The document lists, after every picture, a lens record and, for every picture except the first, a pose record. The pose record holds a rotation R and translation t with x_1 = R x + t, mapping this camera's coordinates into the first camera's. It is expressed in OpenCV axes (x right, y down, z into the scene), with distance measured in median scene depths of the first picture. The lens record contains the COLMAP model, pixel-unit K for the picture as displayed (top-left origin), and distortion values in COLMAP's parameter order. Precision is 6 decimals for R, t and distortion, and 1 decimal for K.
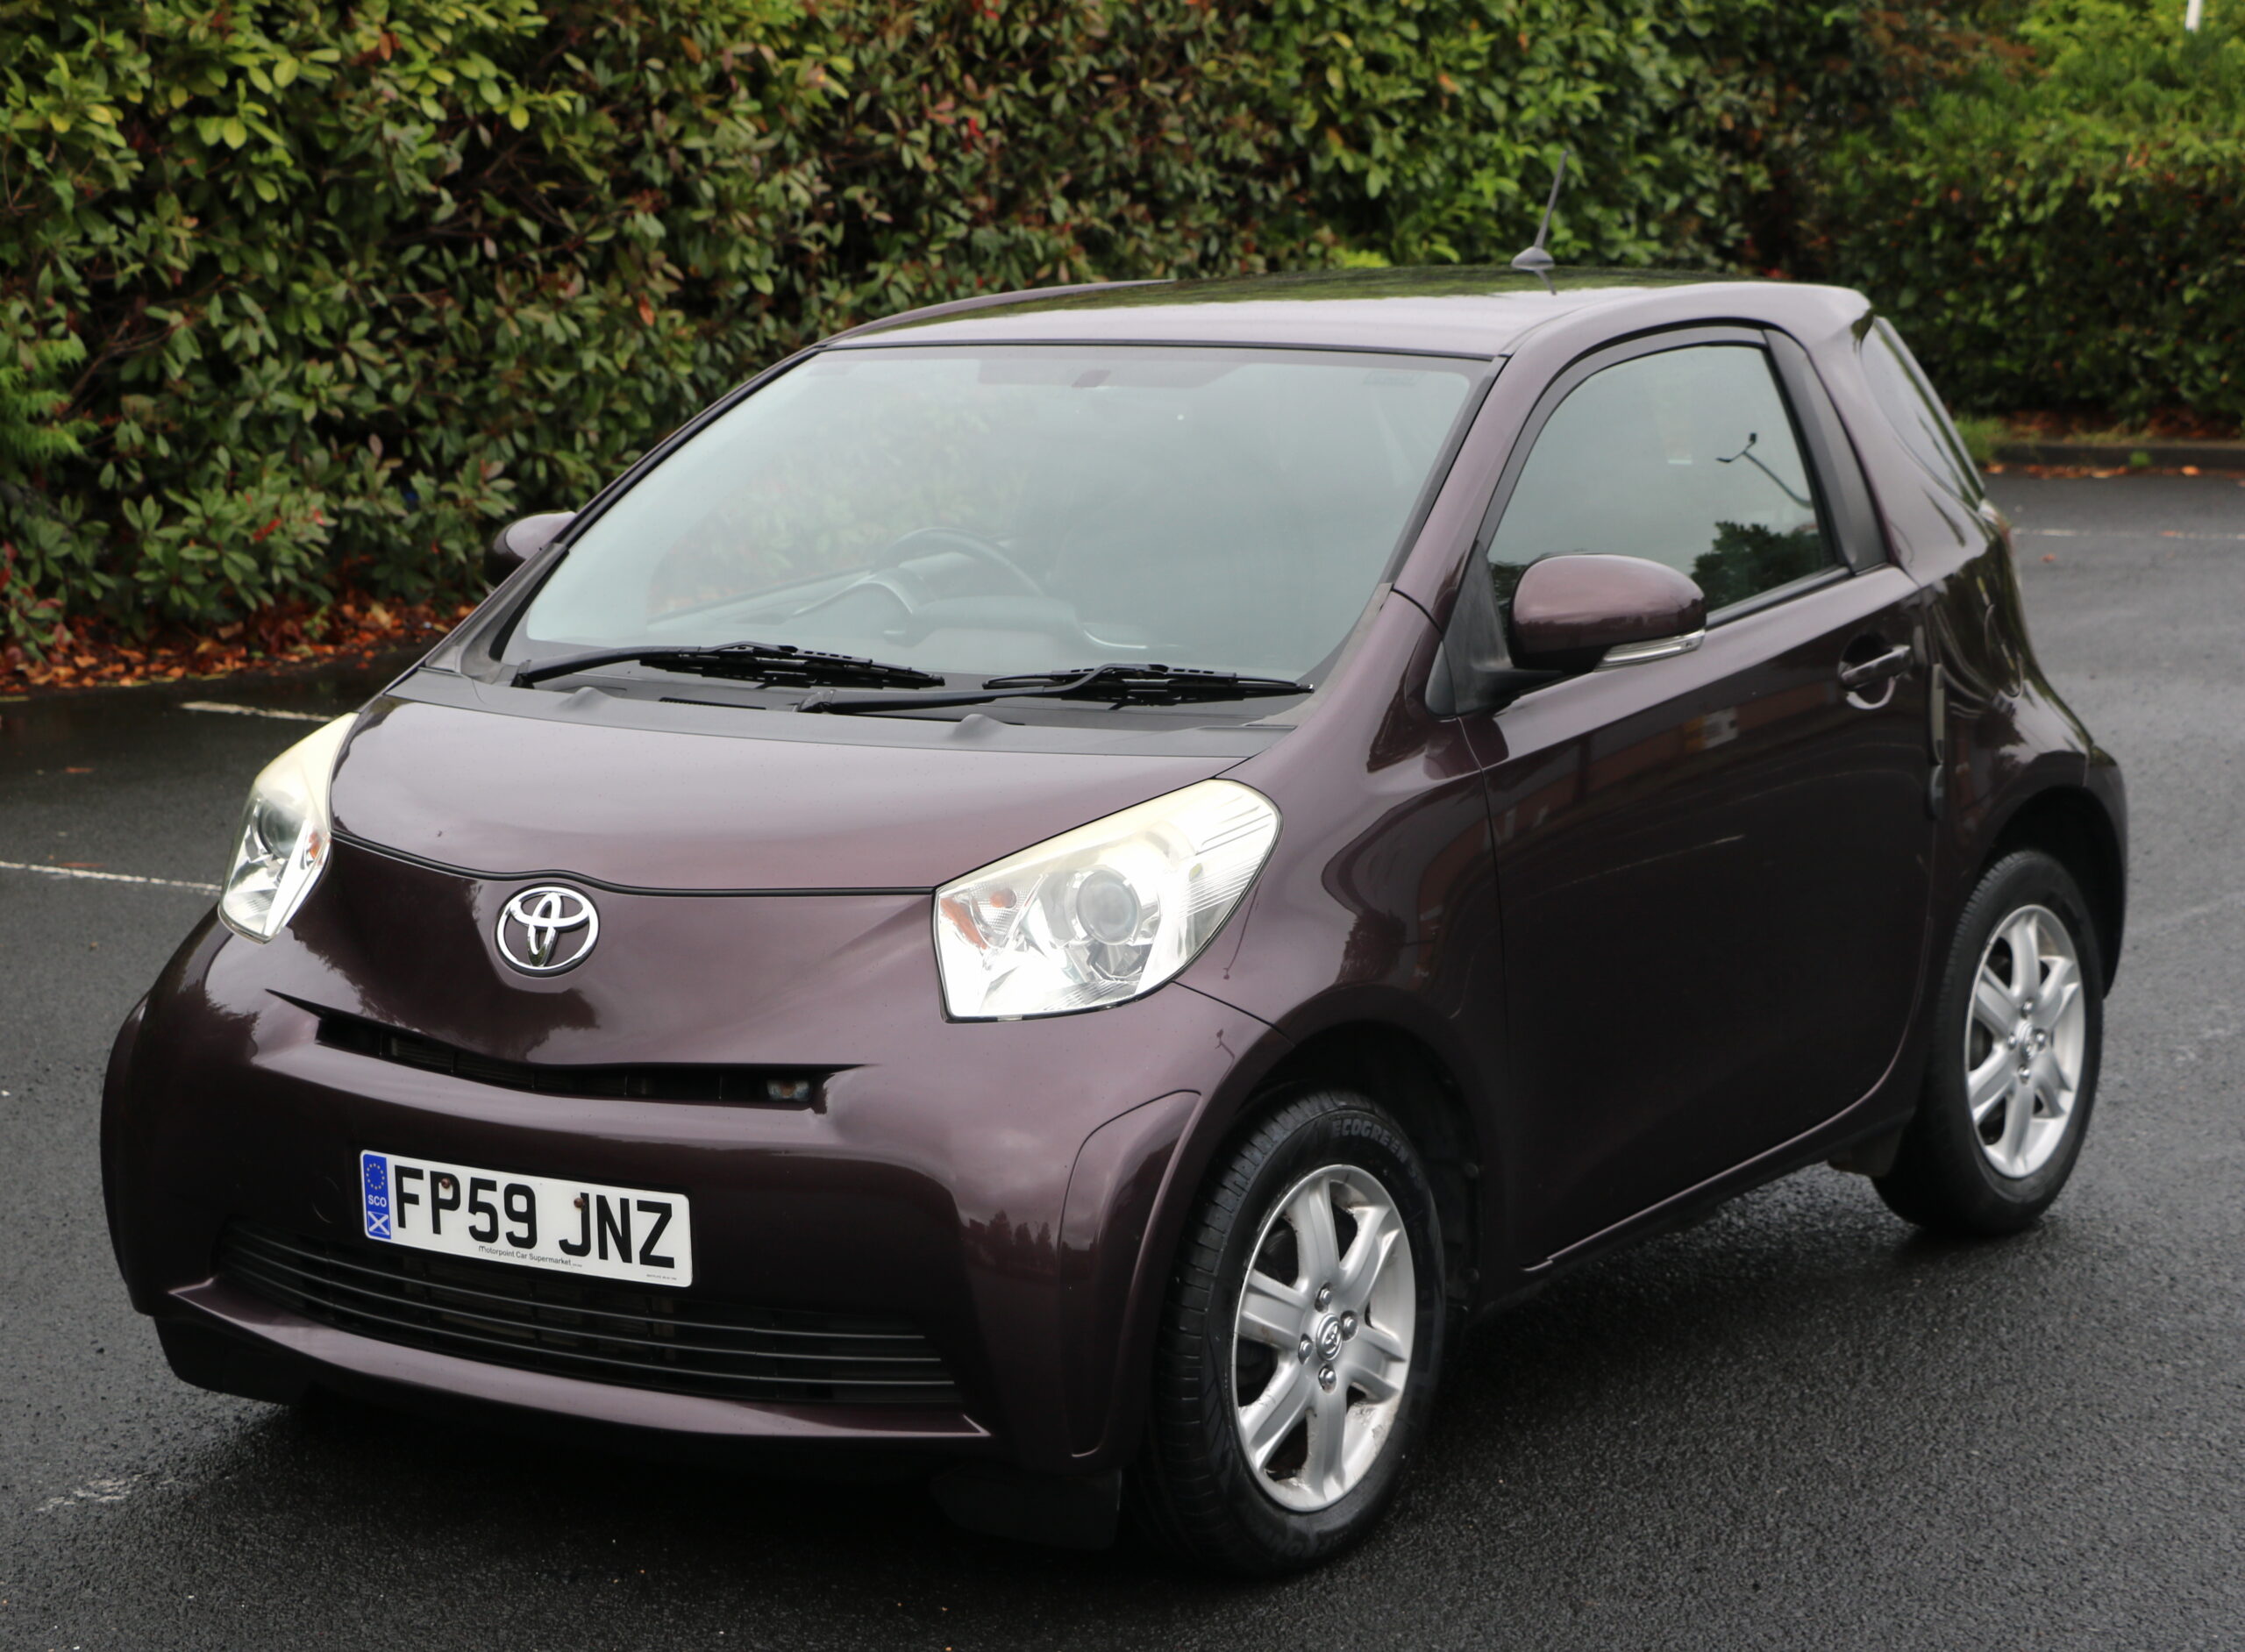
lens RADIAL K [[4581.8, 0, 1056.9], [0, 4581.8, 836.7], [0, 0, 1]] dist [0.160122, 0.535624]
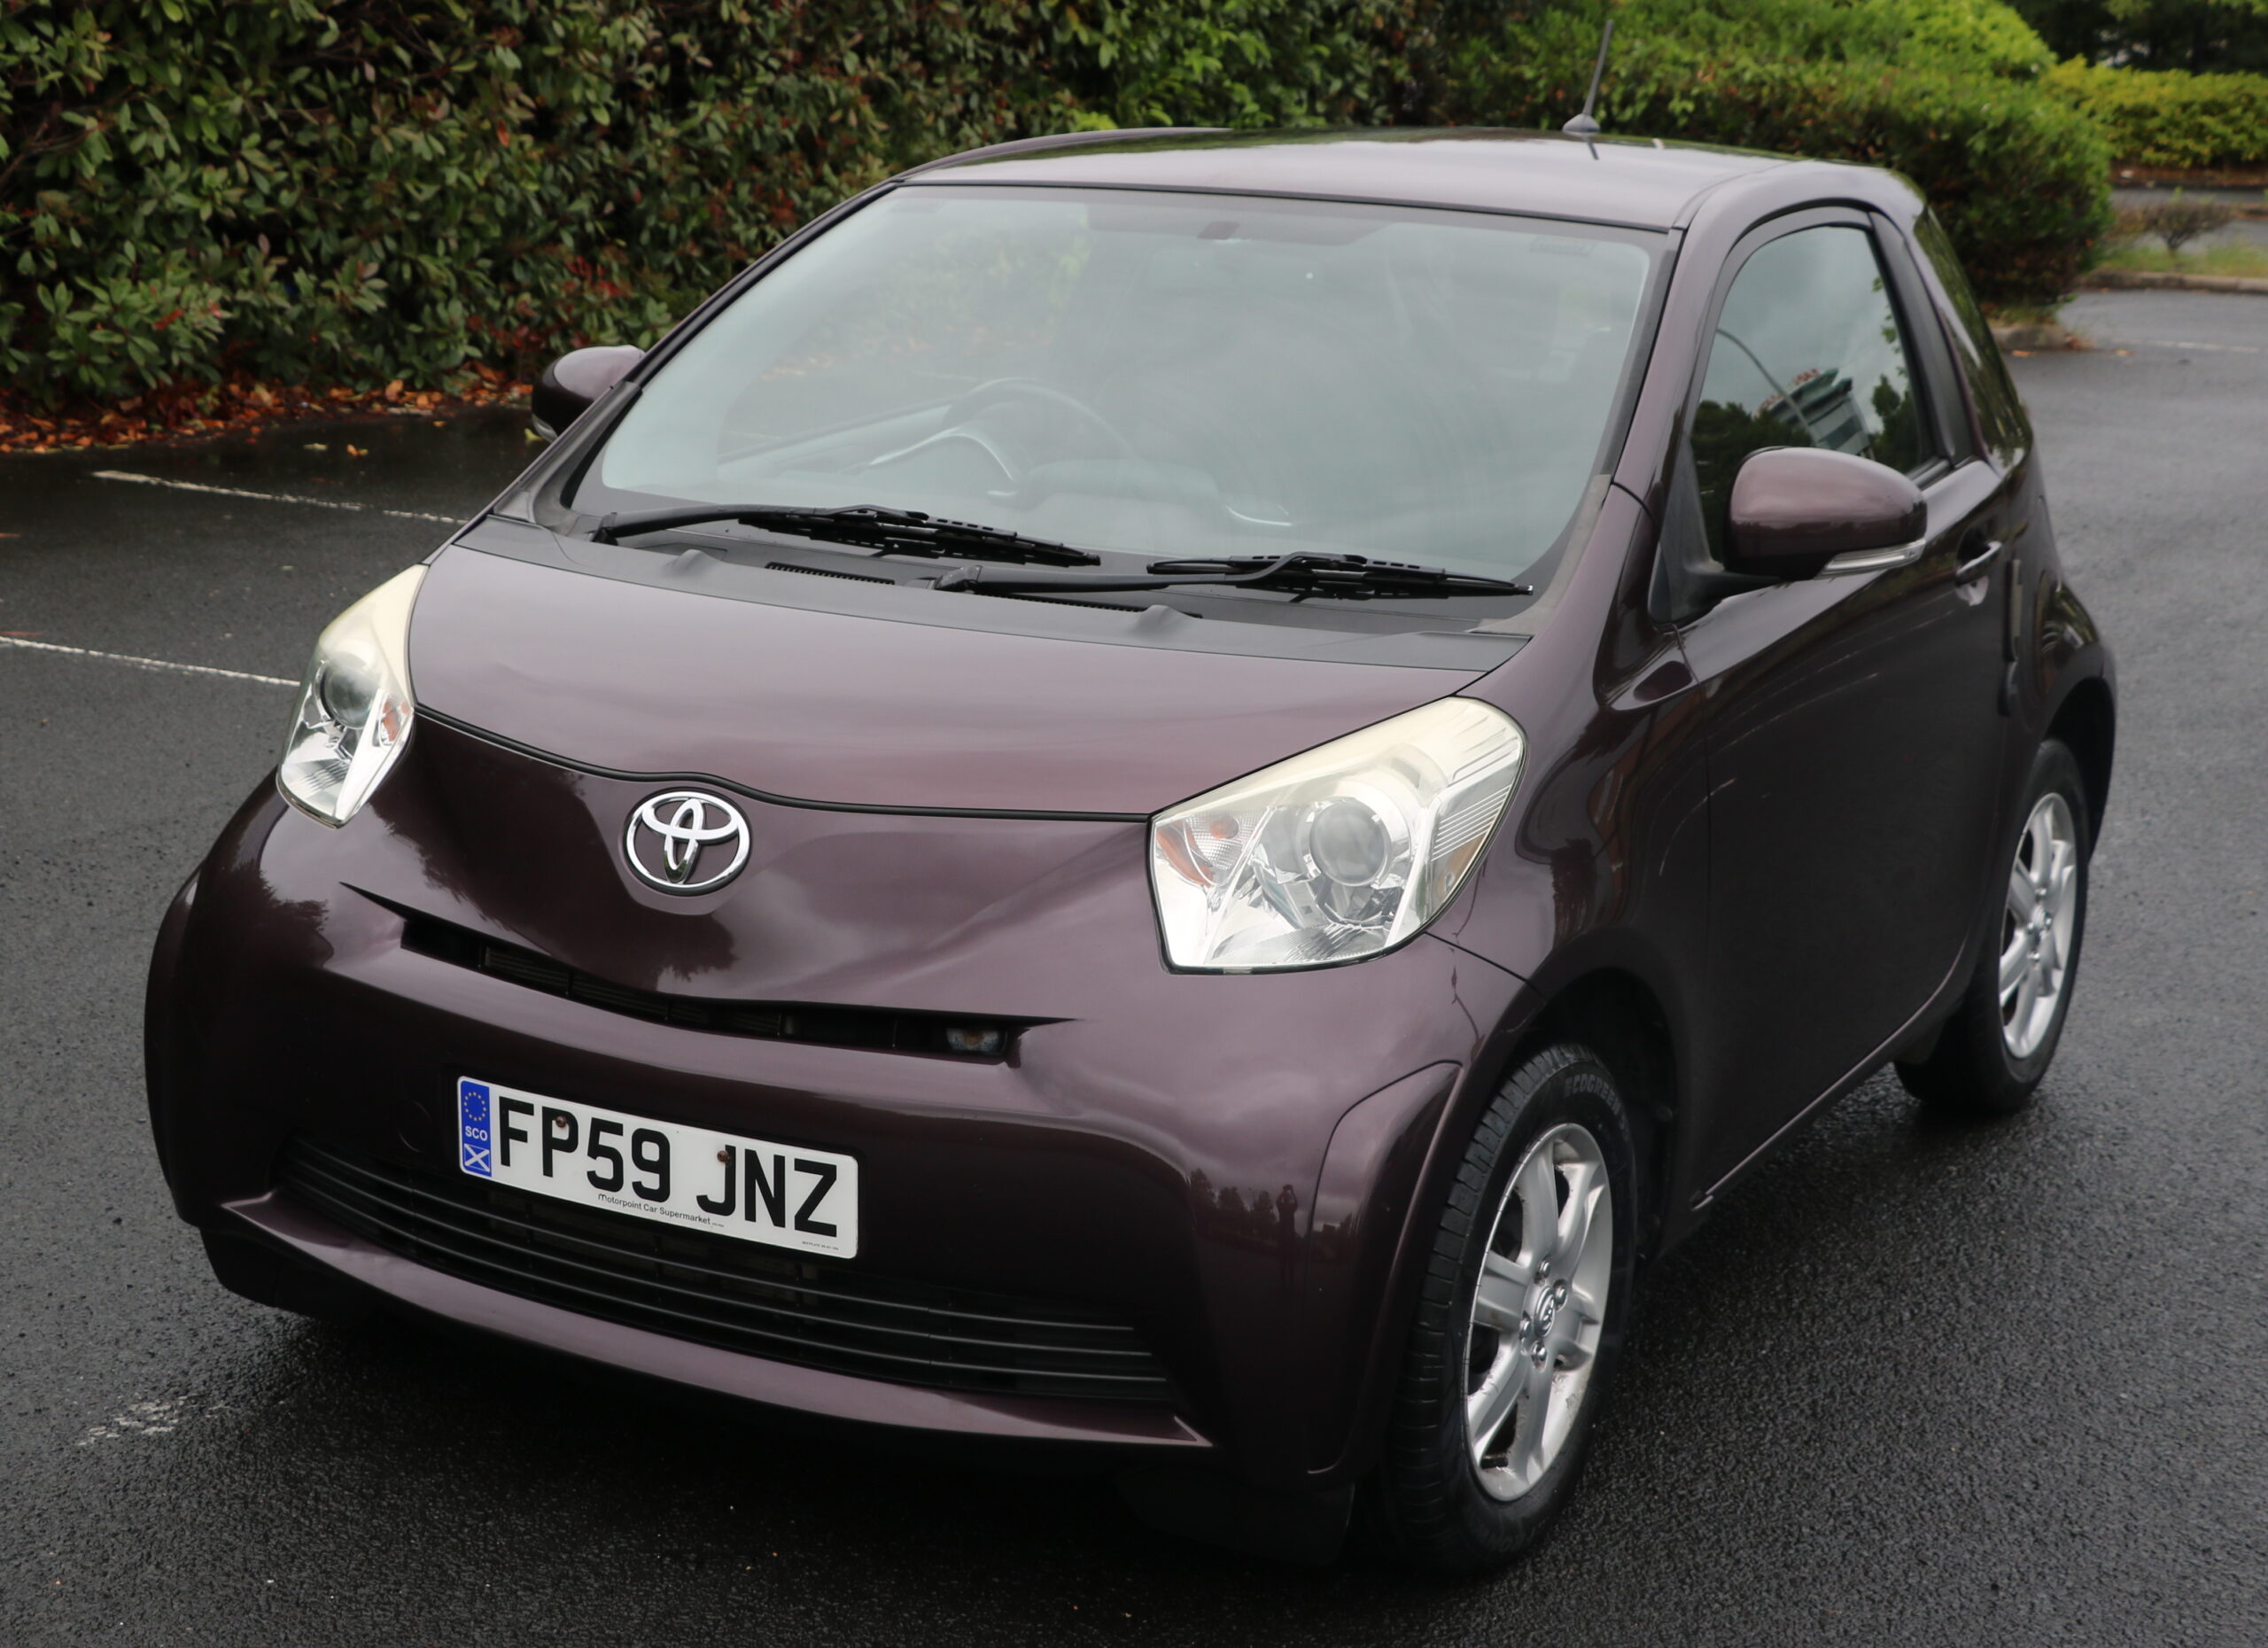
lens RADIAL K [[3559.9, 0, 1134.0], [0, 3559.9, 824.0], [0, 0, 1]] dist [-0.046918, 0.229485]
pose [[0.992719, 0.026434, 0.117514, -0.035235], [-0.034718, 0.997011, 0.069016, -0.010928], [-0.115338, -0.072594, 0.990670, 0.105278]]
